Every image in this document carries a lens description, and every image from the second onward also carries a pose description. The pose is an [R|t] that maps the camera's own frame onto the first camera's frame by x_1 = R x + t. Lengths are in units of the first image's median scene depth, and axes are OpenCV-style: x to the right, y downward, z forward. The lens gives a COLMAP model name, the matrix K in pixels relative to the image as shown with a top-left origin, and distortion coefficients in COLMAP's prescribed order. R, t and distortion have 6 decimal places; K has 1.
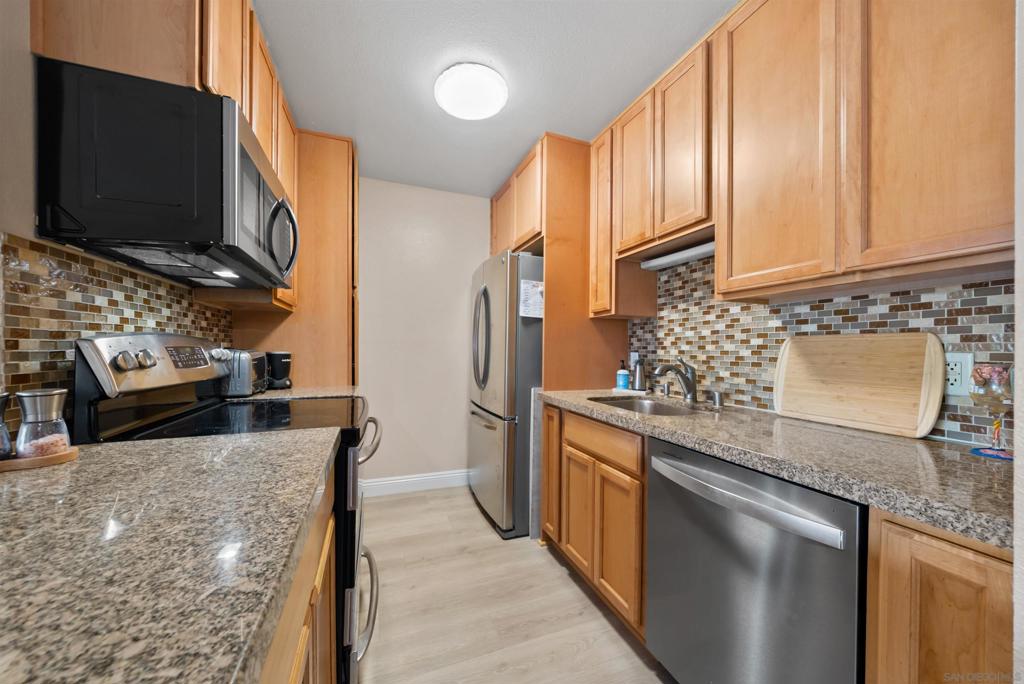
lens RADIAL K [[358.3, 0, 510.6], [0, 358.3, 345.0], [0, 0, 1]] dist [-0.004687, -0.000221]
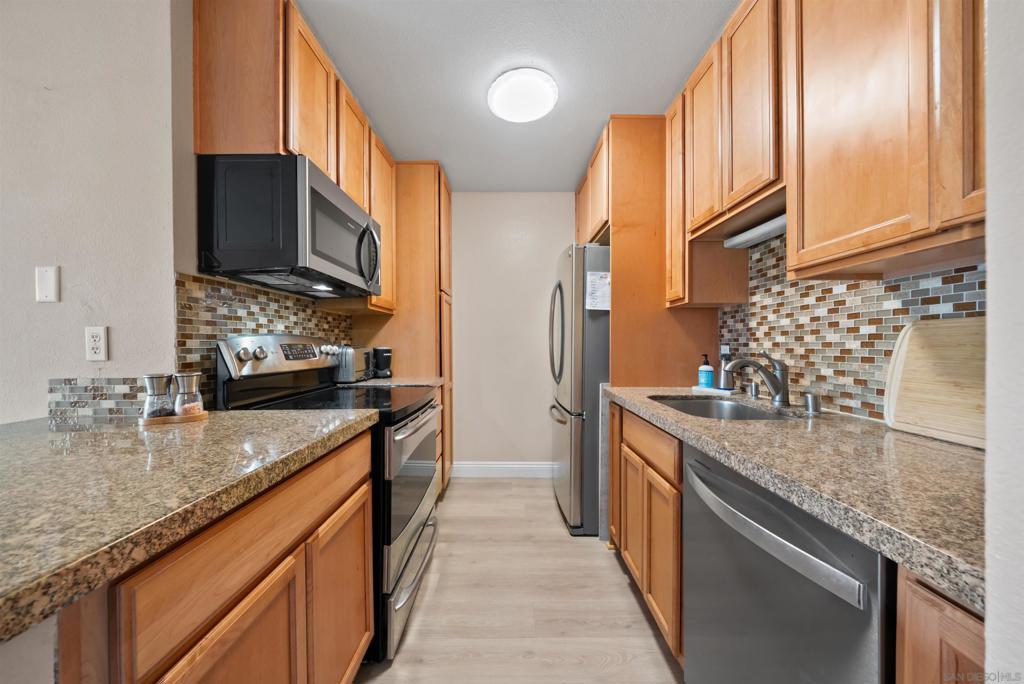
lens RADIAL K [[356.0, 0, 511.4], [0, 356.0, 339.6], [0, 0, 1]] dist [-0.004136, -0.000118]
pose [[0.934455, -0.014699, -0.355779, 0.237525], [0.014056, 0.999892, -0.004392, 0.004276], [0.355805, -0.000896, 0.934560, 0.027019]]
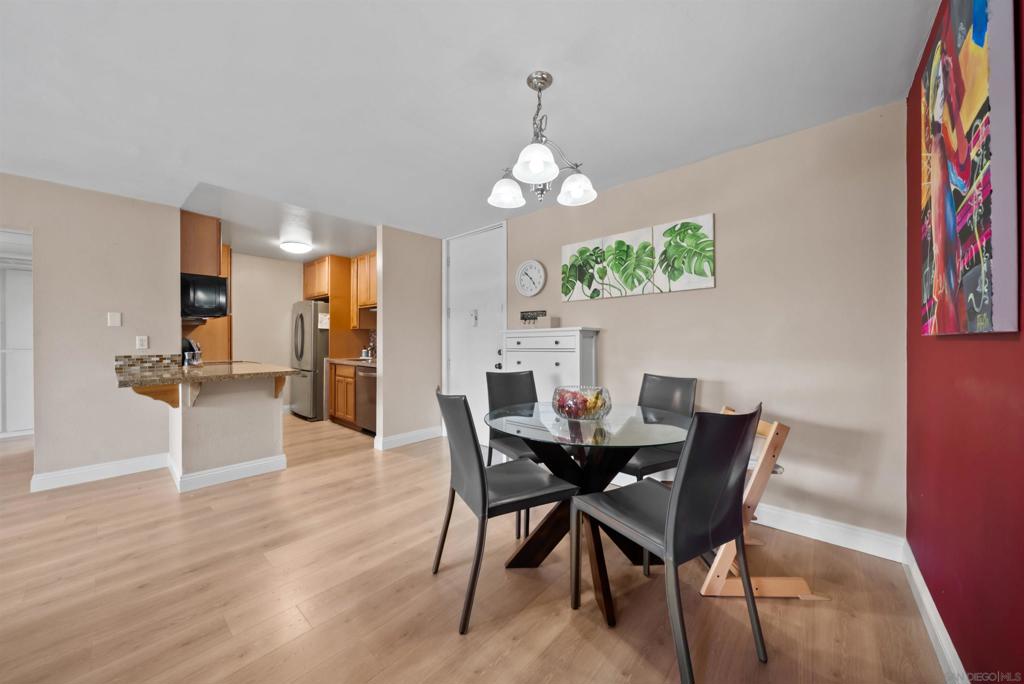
lens RADIAL K [[356.0, 0, 511.4], [0, 356.0, 339.6], [0, 0, 1]] dist [-0.004136, -0.000118]
pose [[0.884753, -0.007291, 0.466003, 0.078116], [0.003531, 0.999954, 0.008941, -0.028810], [-0.466047, -0.006265, 0.884738, -2.273534]]
